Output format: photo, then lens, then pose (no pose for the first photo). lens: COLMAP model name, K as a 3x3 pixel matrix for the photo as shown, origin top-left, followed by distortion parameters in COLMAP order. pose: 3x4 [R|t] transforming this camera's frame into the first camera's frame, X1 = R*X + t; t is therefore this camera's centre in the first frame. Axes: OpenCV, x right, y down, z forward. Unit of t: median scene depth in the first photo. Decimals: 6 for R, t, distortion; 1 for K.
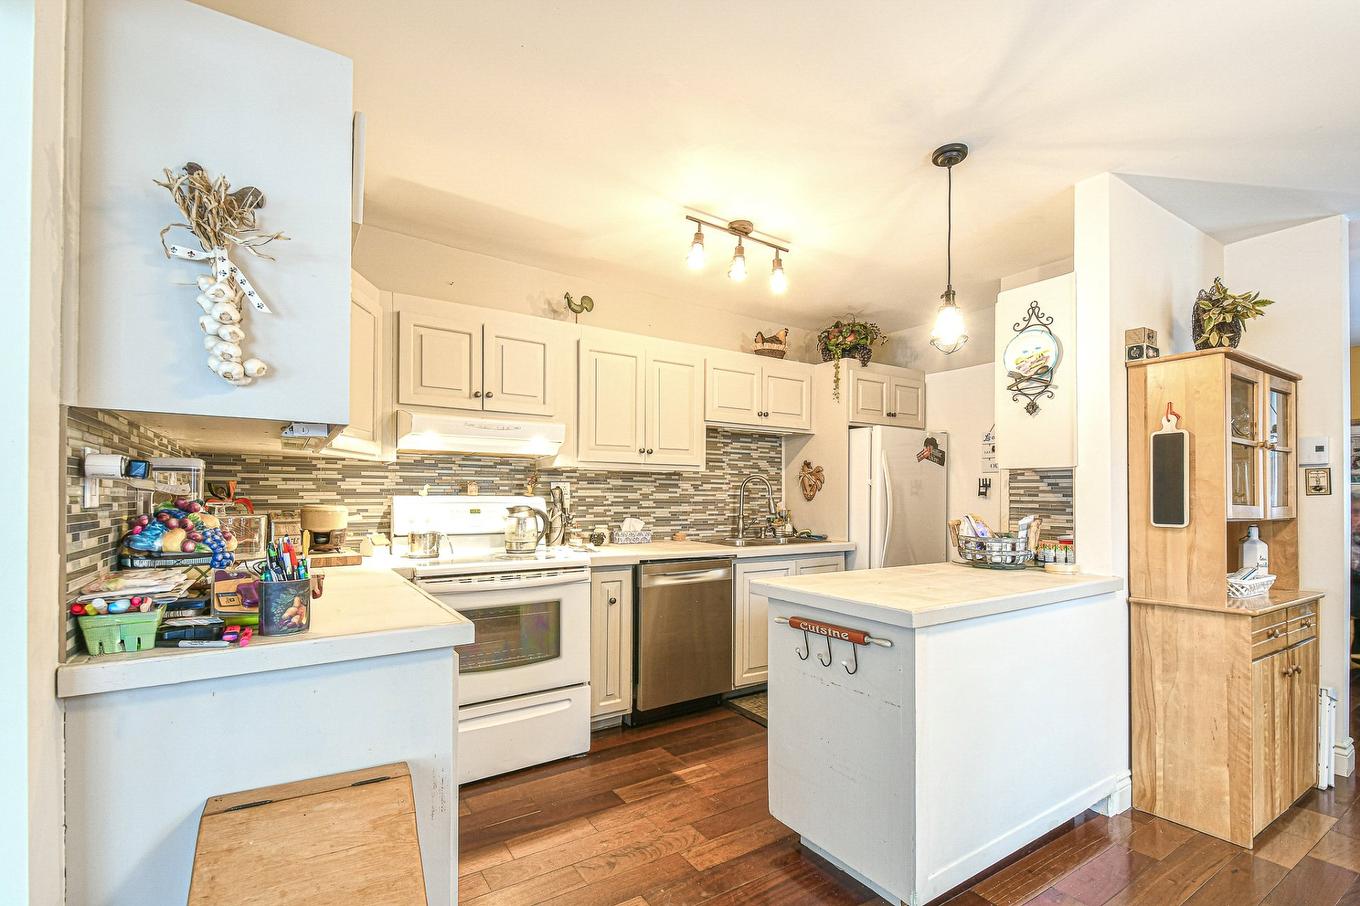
lens RADIAL K [[596.6, 0, 639.2], [0, 596.6, 488.3], [0, 0, 1]] dist [-0.002706, -0.002668]
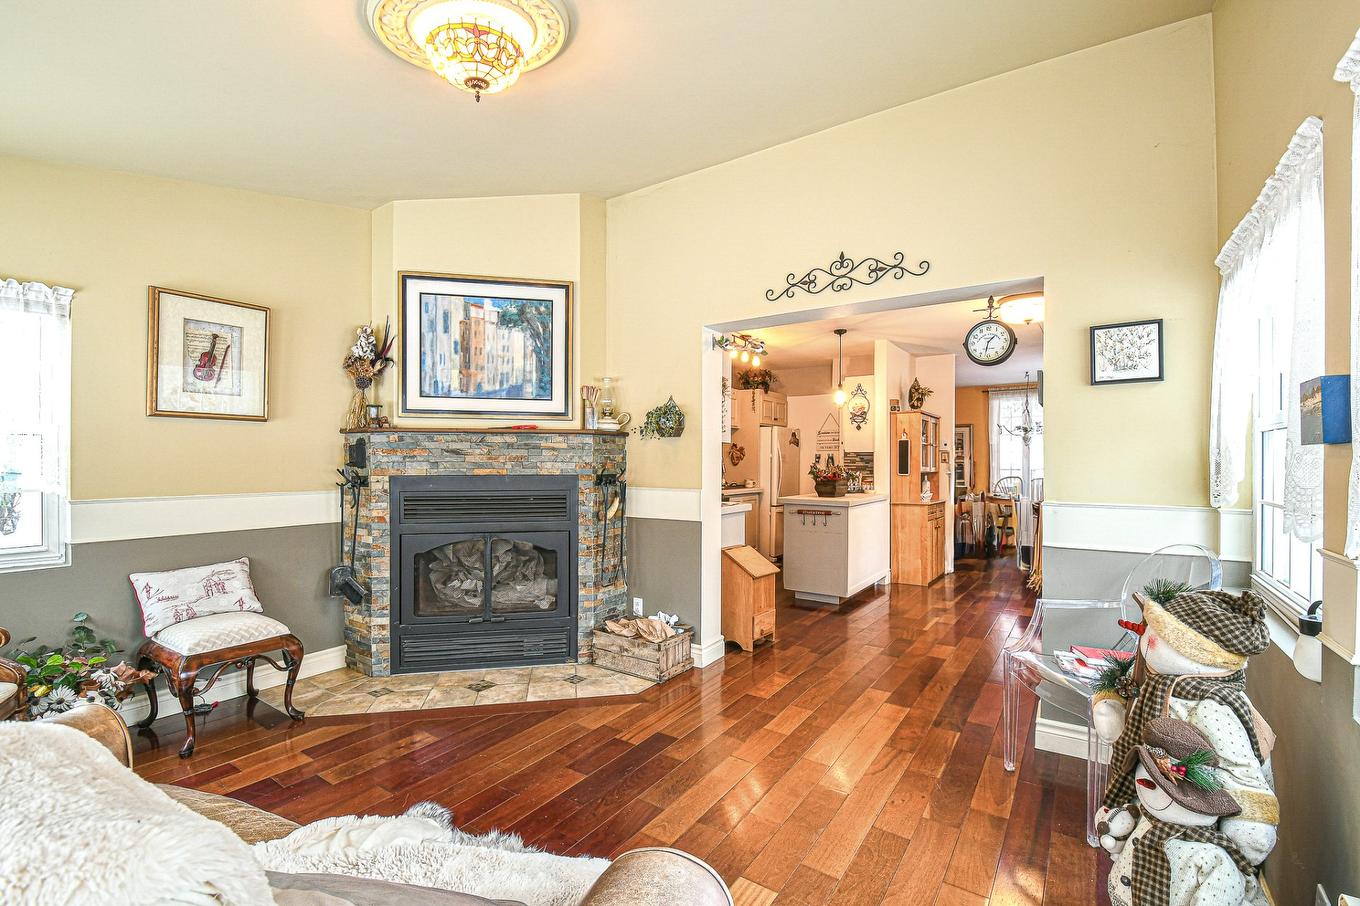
lens RADIAL K [[596.6, 0, 649.7], [0, 596.6, 458.8], [0, 0, 1]] dist [-0.002706, -0.002668]
pose [[0.922358, 0.000430, 0.386337, -1.149449], [-0.004242, 0.999950, 0.009013, -0.026271], [-0.386314, -0.009952, 0.922314, -0.991334]]
